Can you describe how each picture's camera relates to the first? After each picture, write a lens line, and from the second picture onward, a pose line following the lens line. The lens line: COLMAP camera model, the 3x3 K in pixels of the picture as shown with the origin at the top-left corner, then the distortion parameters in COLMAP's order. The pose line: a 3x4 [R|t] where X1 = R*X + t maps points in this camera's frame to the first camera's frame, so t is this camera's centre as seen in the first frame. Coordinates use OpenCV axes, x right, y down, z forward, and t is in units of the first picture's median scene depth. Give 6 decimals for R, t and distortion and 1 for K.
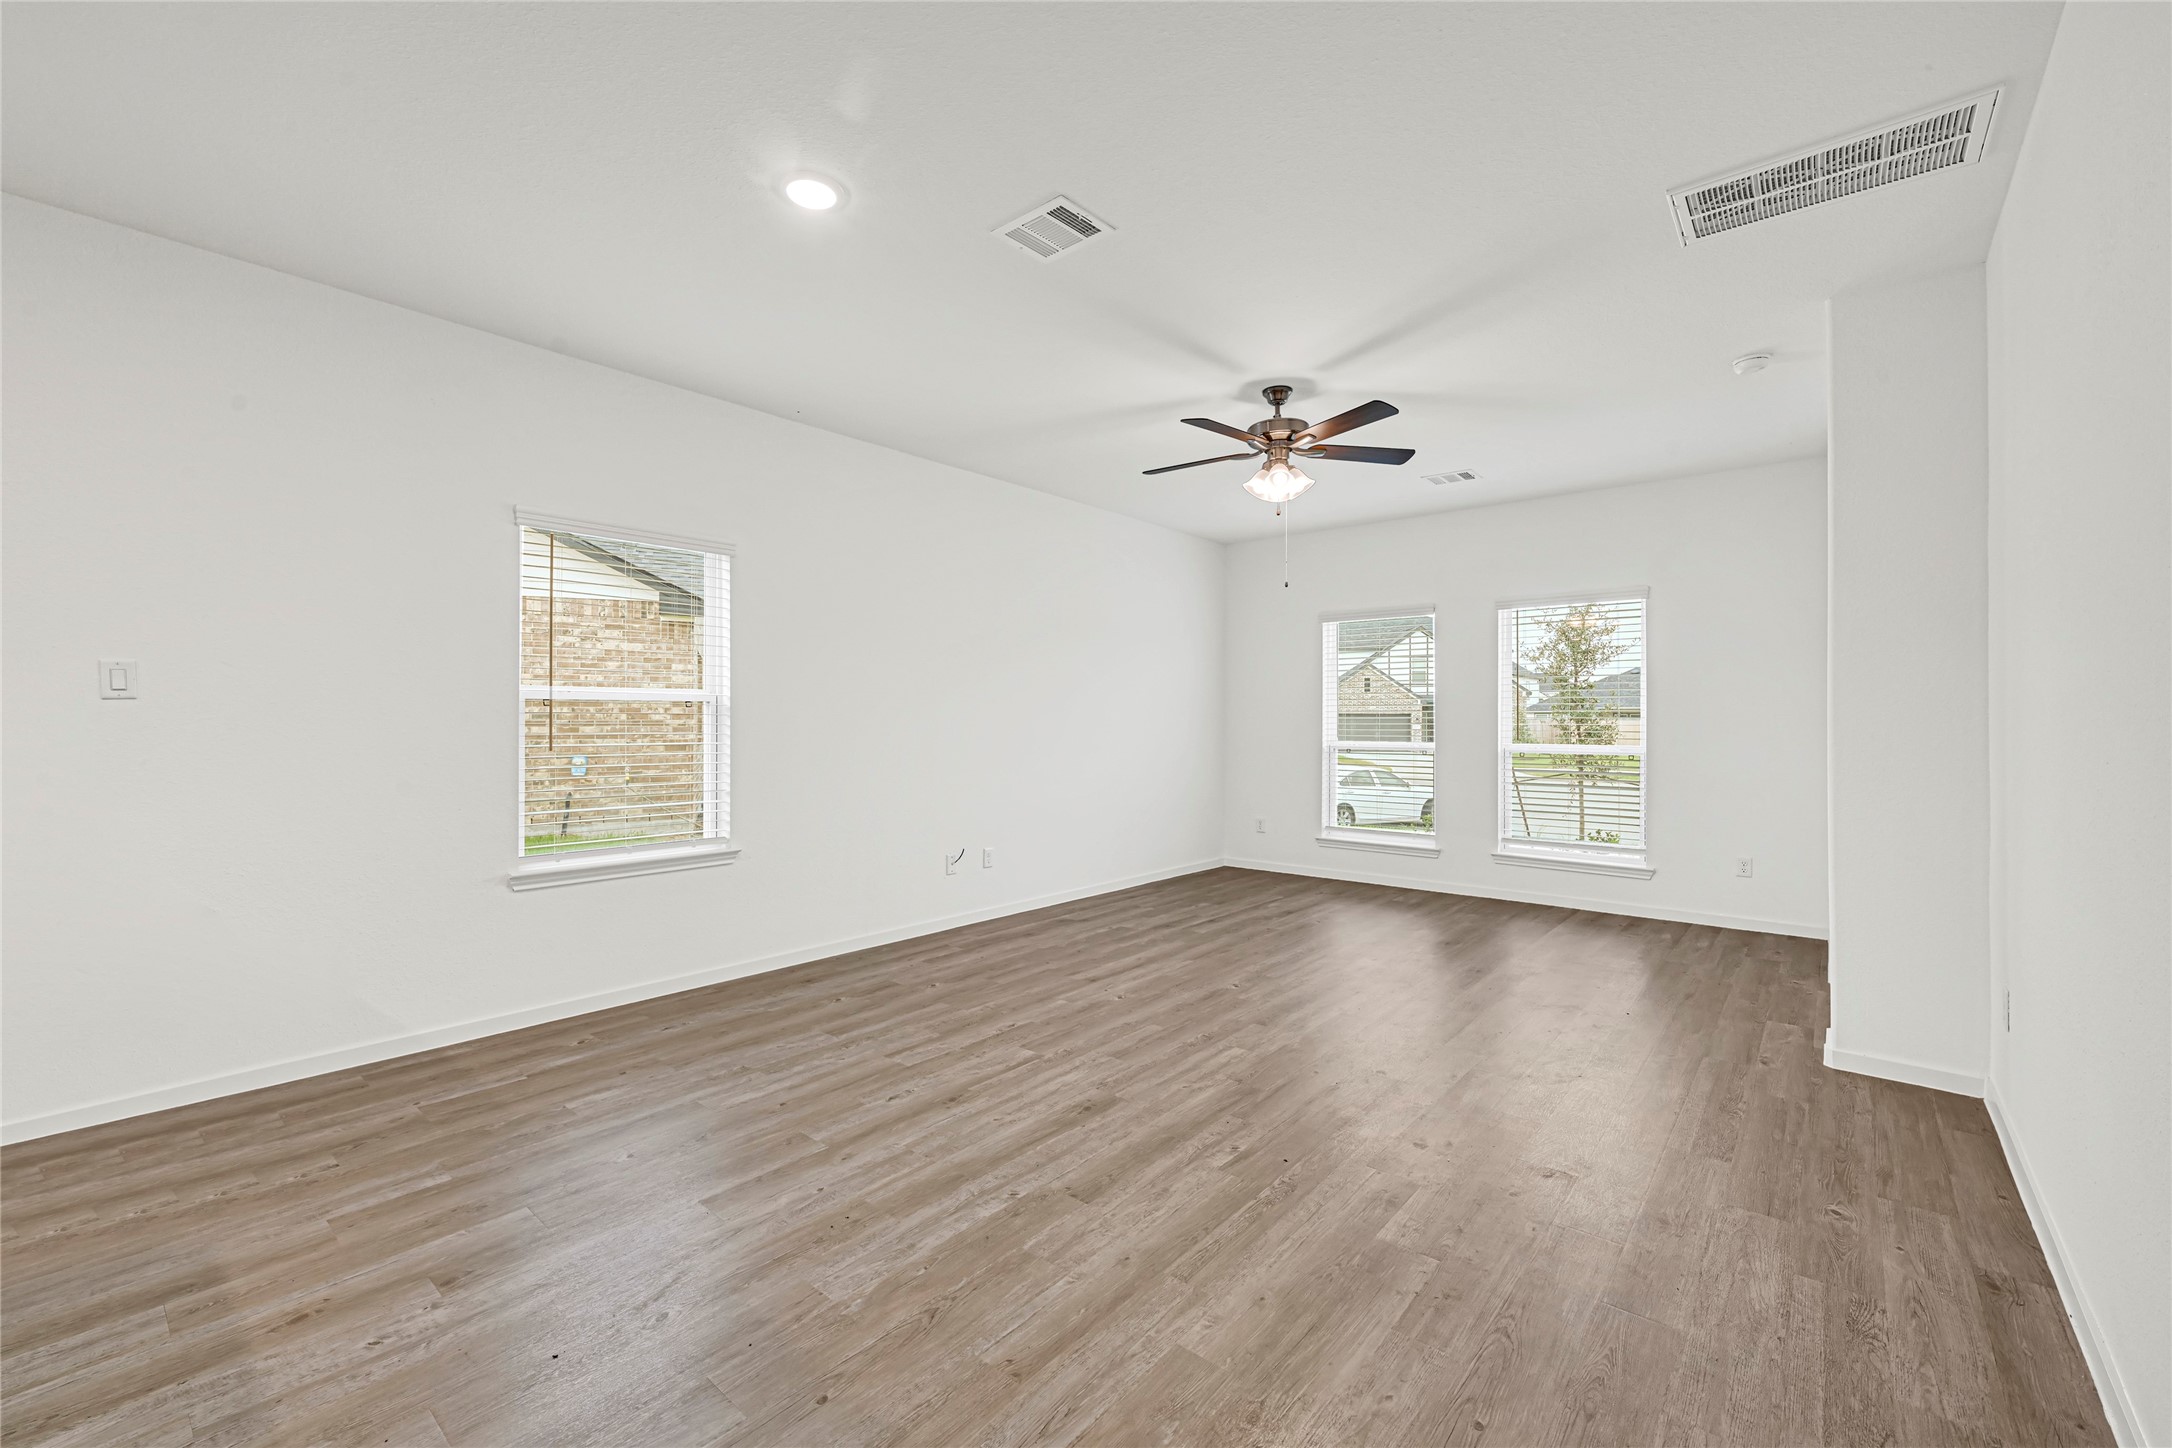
lens RADIAL K [[875.9, 0, 1088.5], [0, 875.9, 718.4], [0, 0, 1]] dist [0.002175, 0.000131]
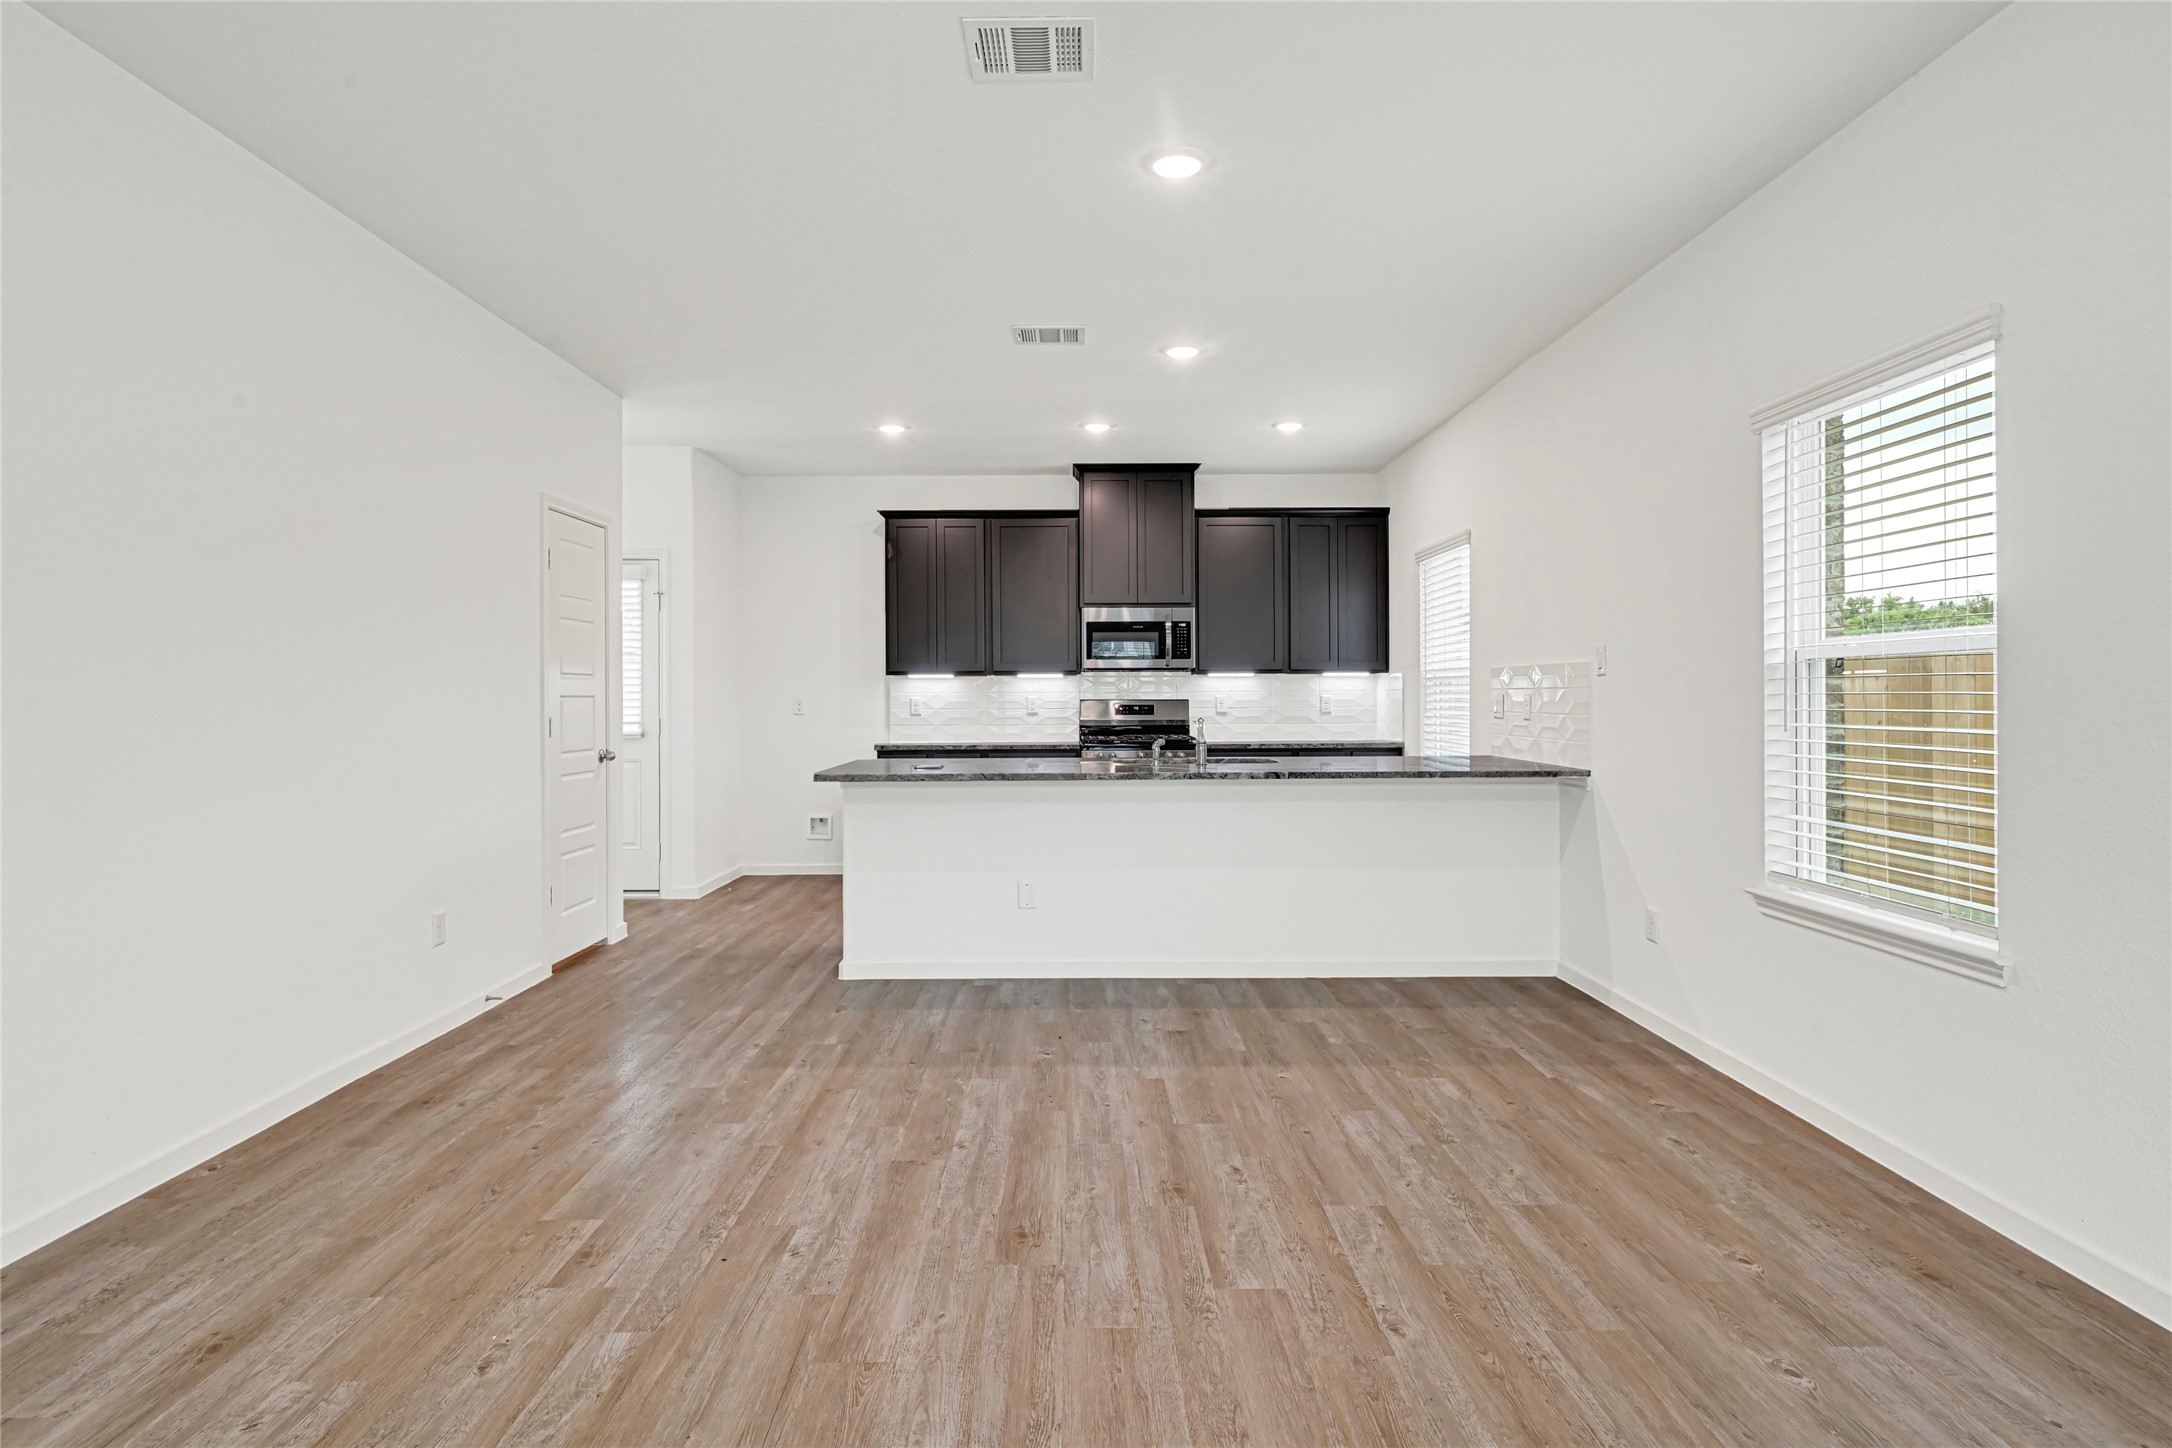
lens RADIAL K [[1135.5, 0, 1086.0], [0, 1135.5, 712.0], [0, 0, 1]] dist [-0.000285, -0.000396]
pose [[-0.751633, 0.009408, -0.659514, 0.558897], [0.005871, 0.999954, 0.007572, 0.012679], [0.659555, 0.001820, -0.751654, 1.710095]]
